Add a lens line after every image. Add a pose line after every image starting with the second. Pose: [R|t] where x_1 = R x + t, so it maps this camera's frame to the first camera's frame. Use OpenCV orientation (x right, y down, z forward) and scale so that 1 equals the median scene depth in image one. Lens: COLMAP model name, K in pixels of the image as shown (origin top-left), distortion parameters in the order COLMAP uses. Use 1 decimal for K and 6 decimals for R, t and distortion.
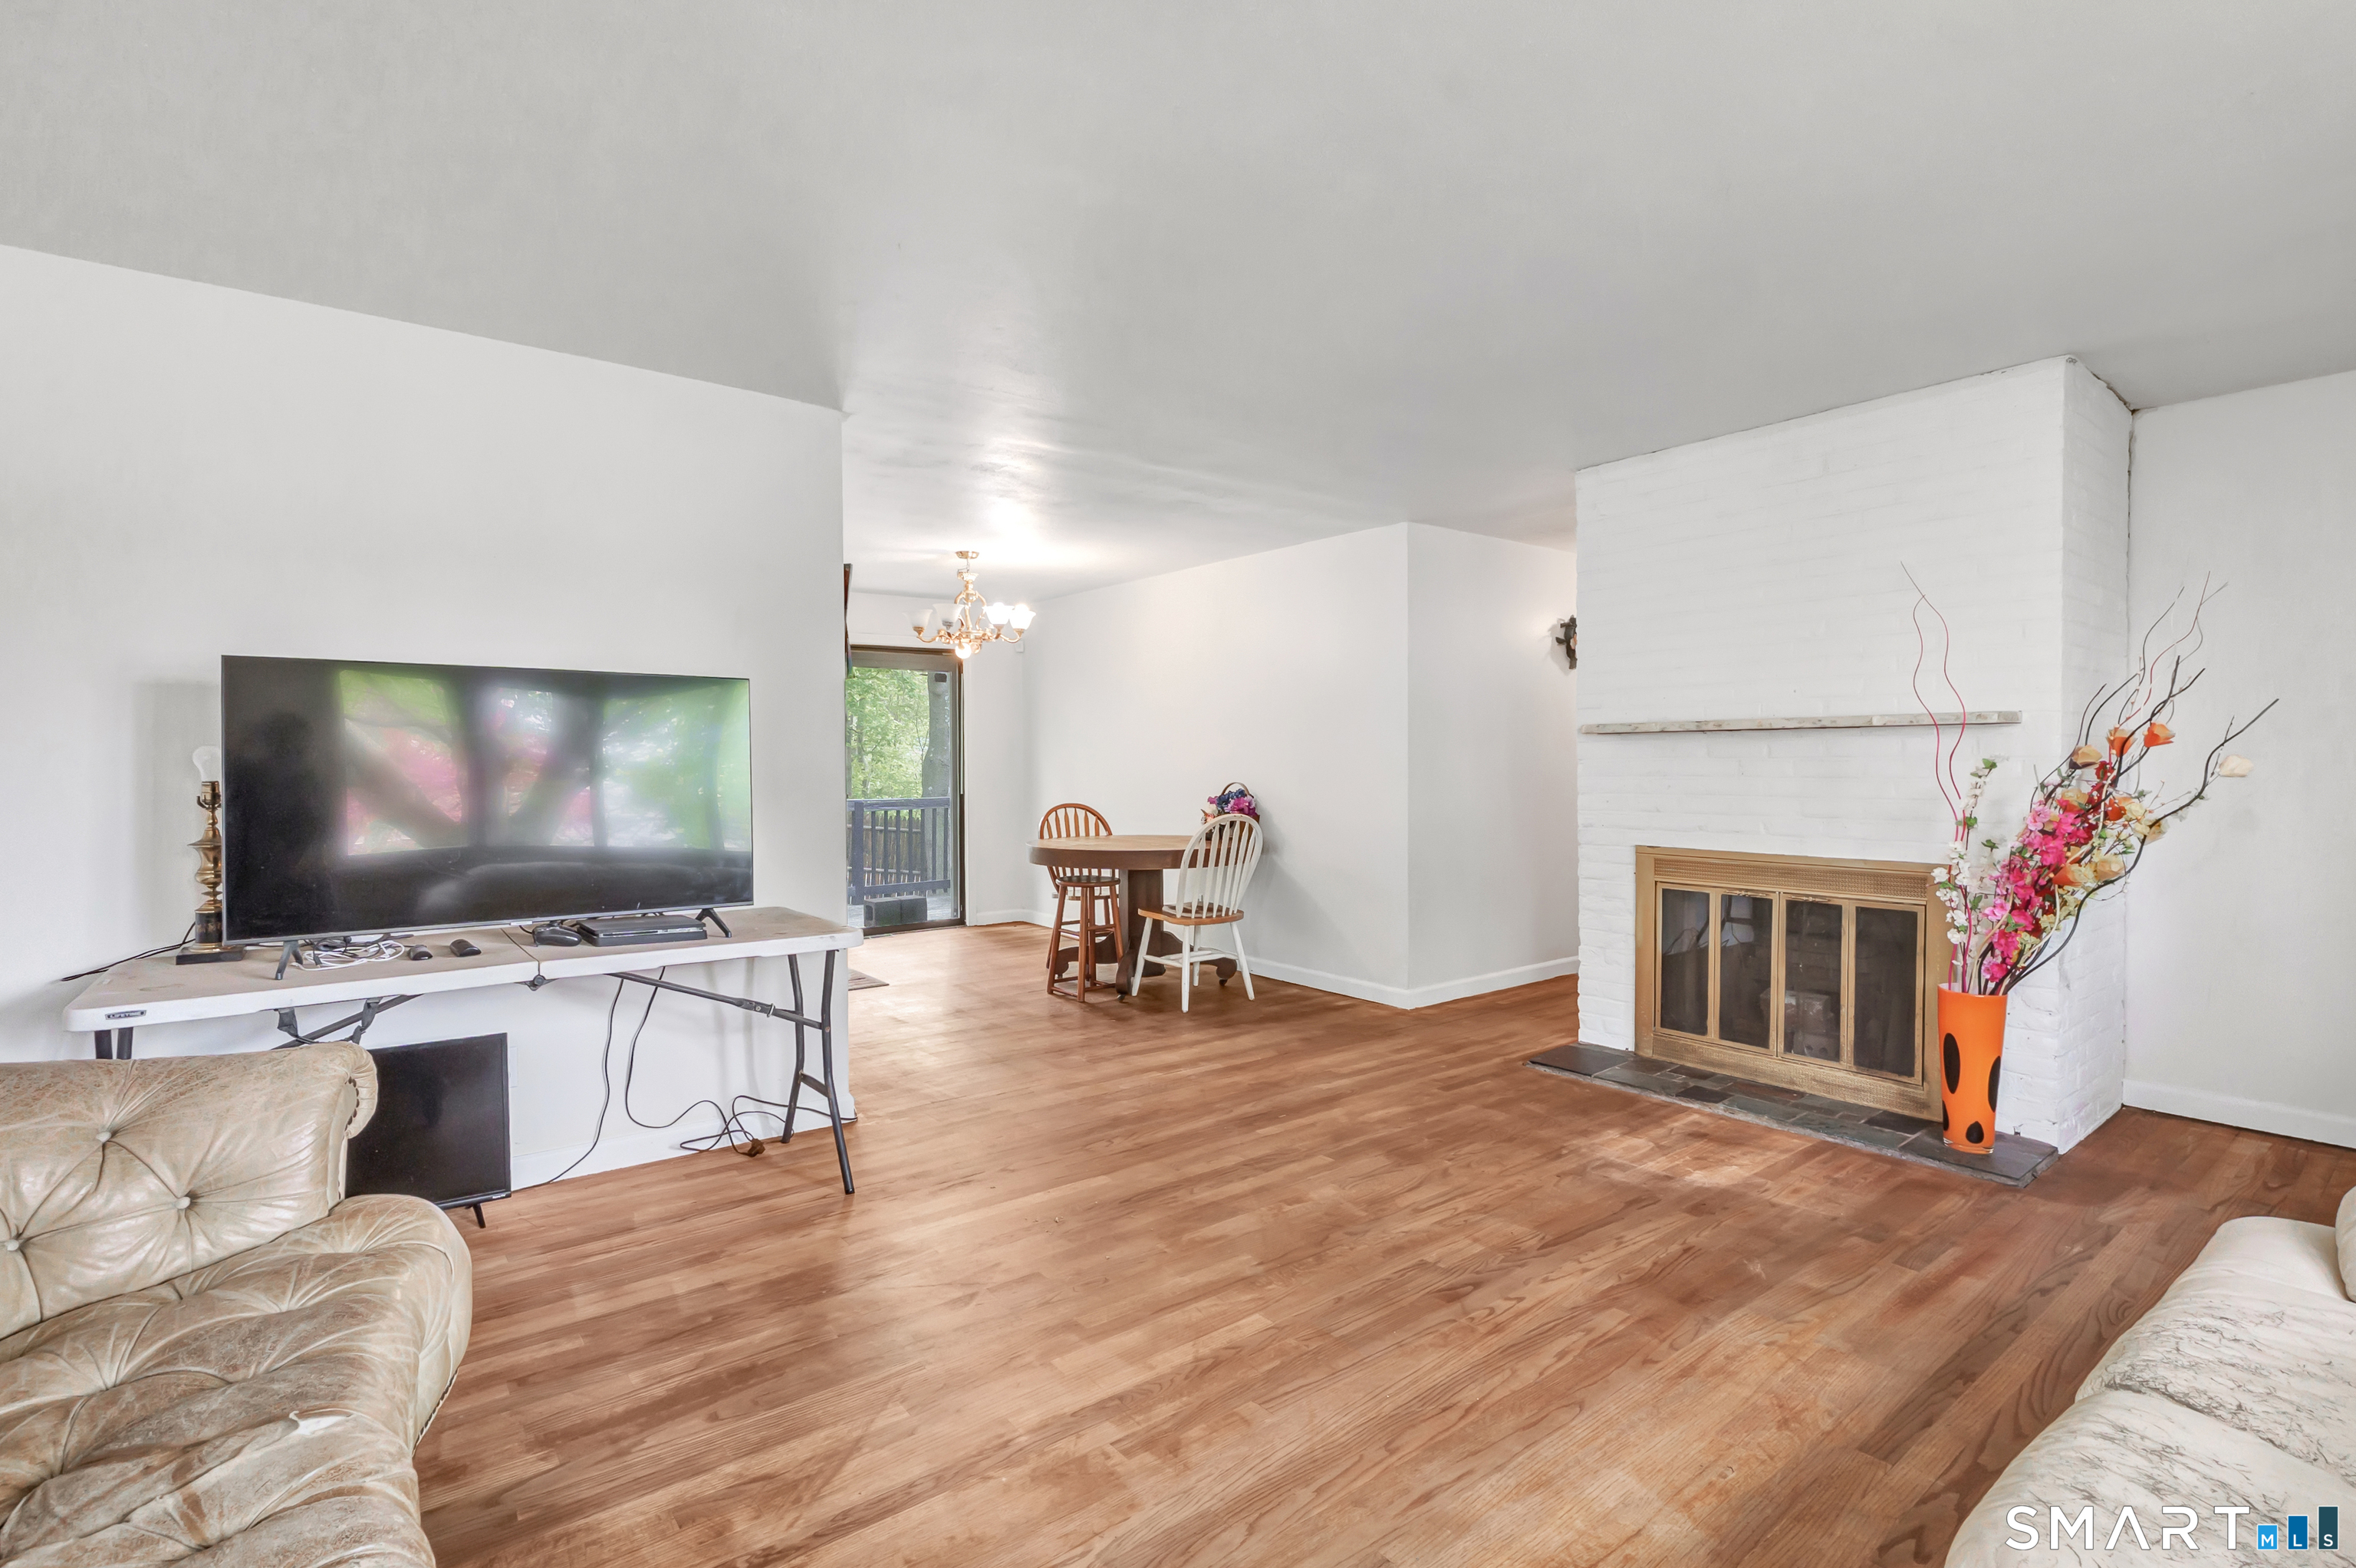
lens RADIAL K [[1070.9, 0, 1178.1], [0, 1070.9, 782.4], [0, 0, 1]] dist [-0.013219, 0.001398]
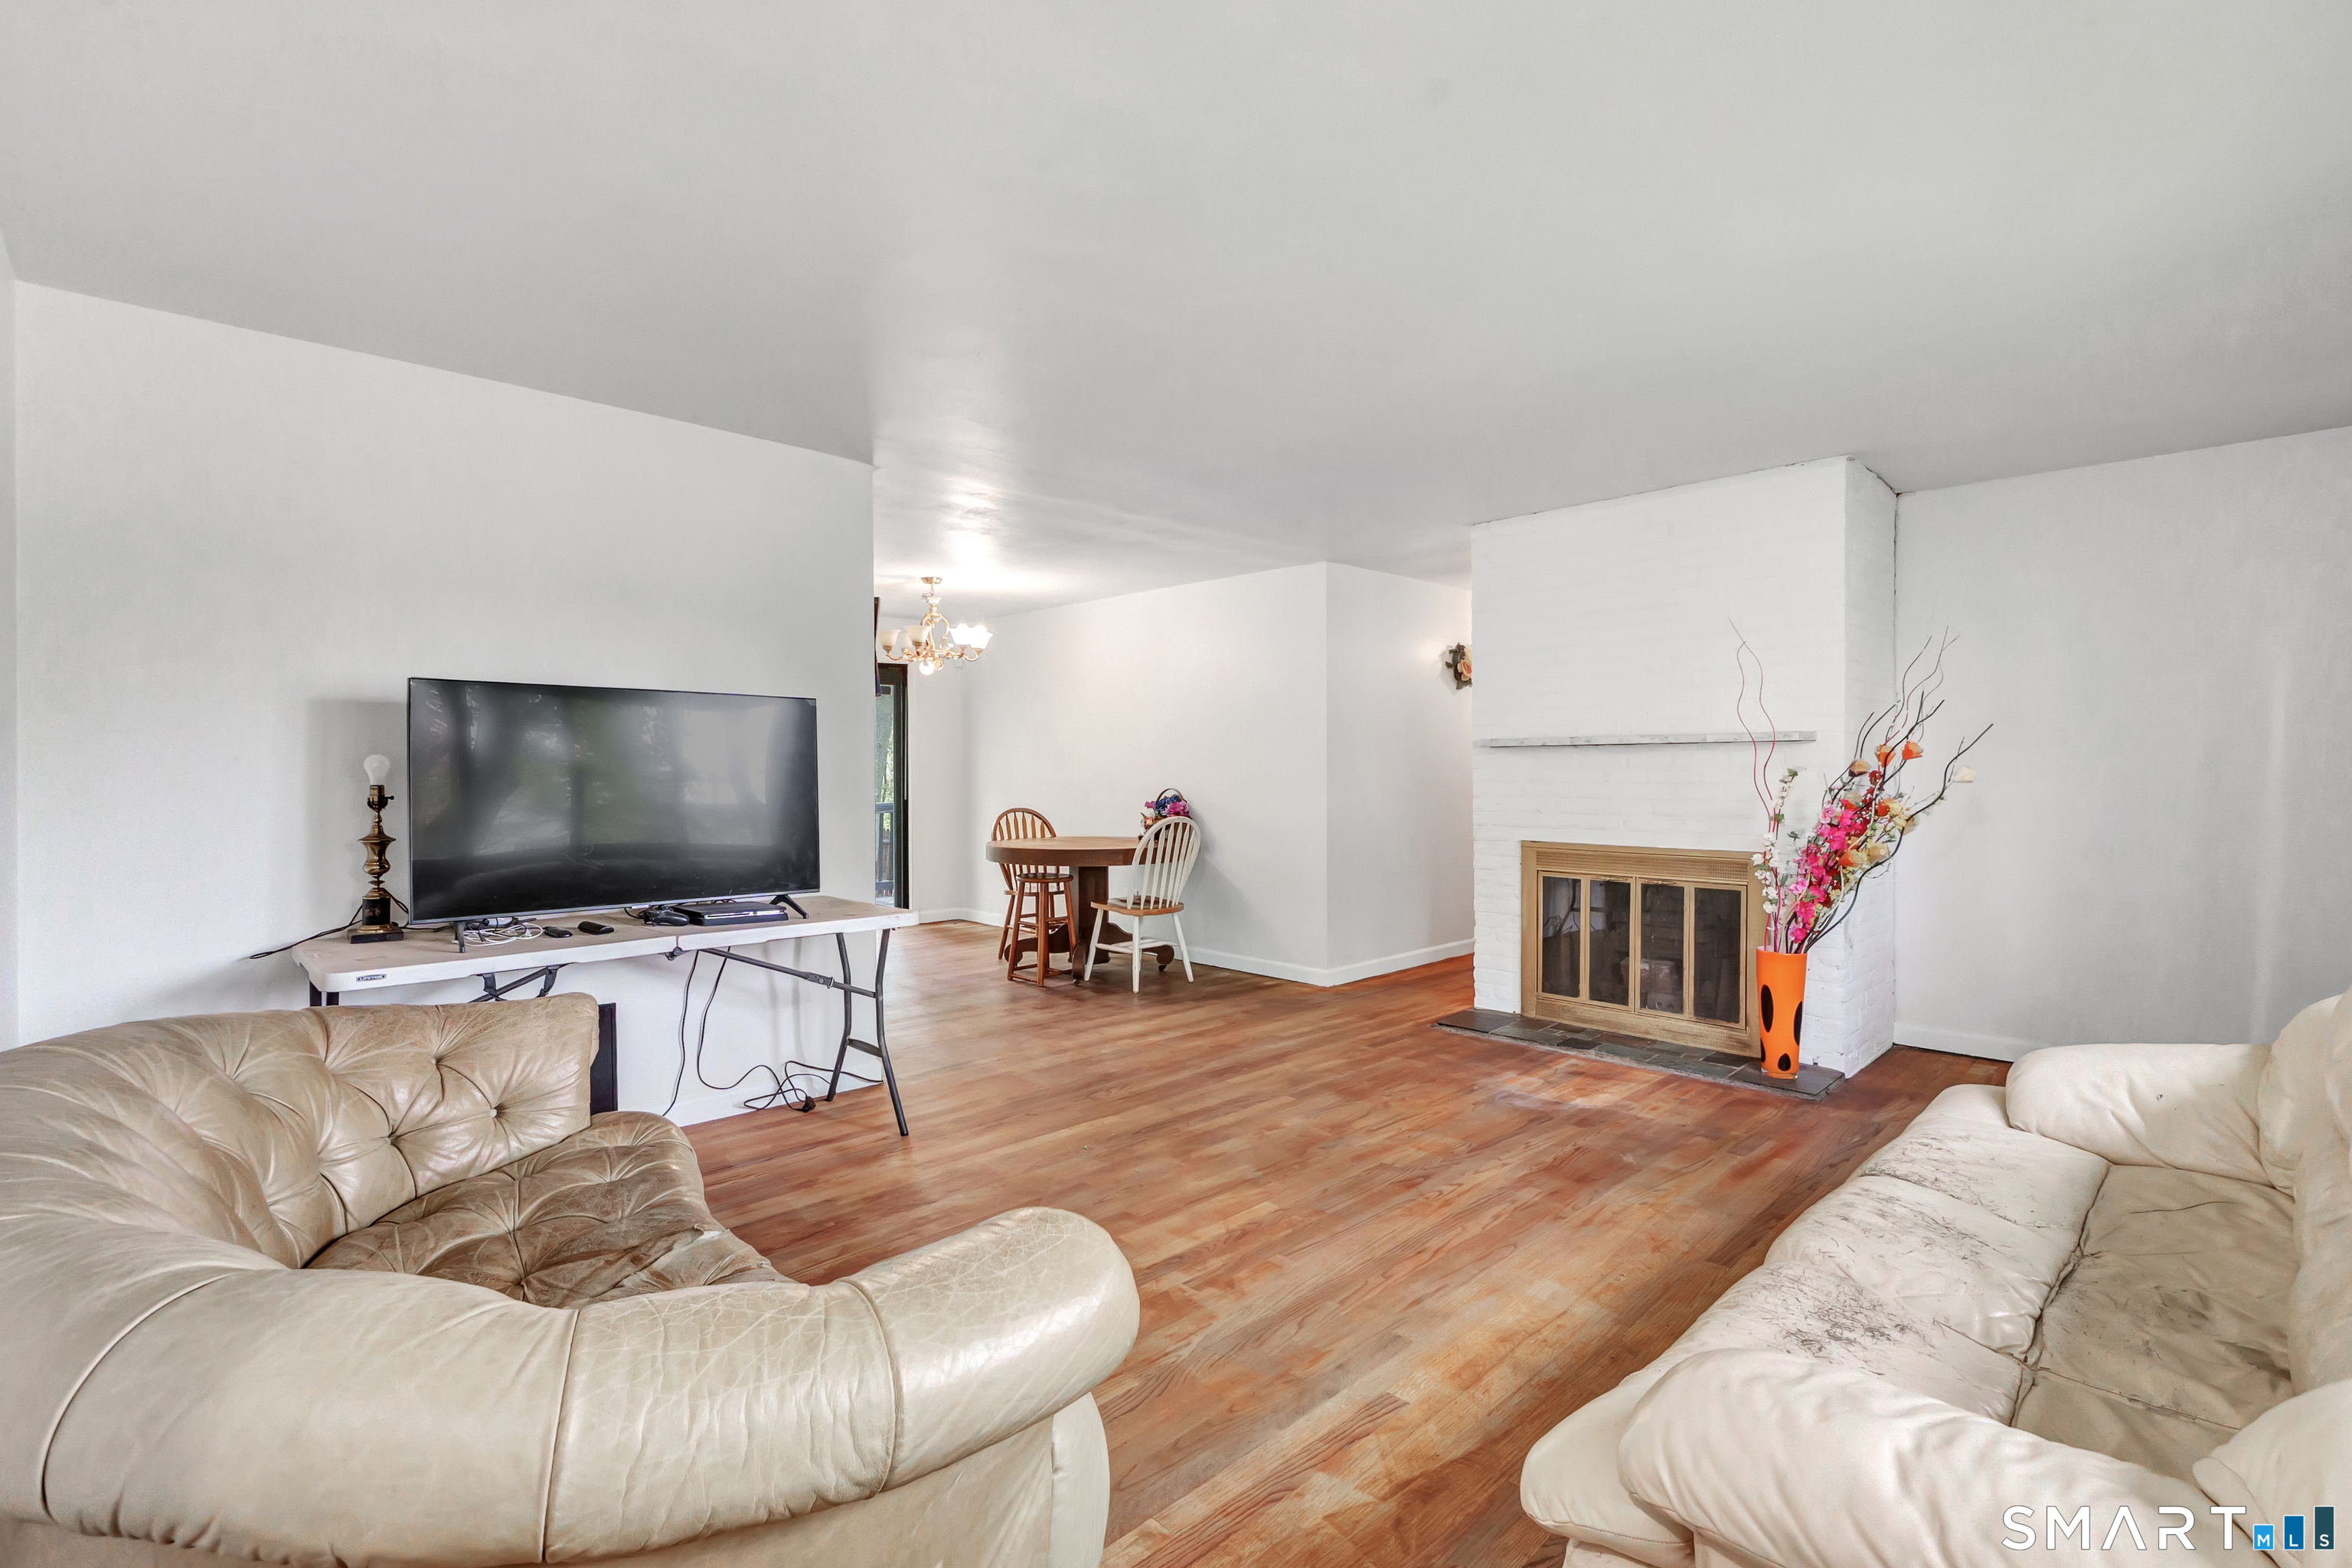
lens RADIAL K [[1069.3, 0, 1184.2], [0, 1069.3, 779.9], [0, 0, 1]] dist [-0.013219, 0.001398]
pose [[0.991833, 0.000563, 0.127538, -0.121522], [0.000735, 0.999948, -0.010124, 0.003723], [-0.127538, 0.010135, 0.991782, -0.169788]]
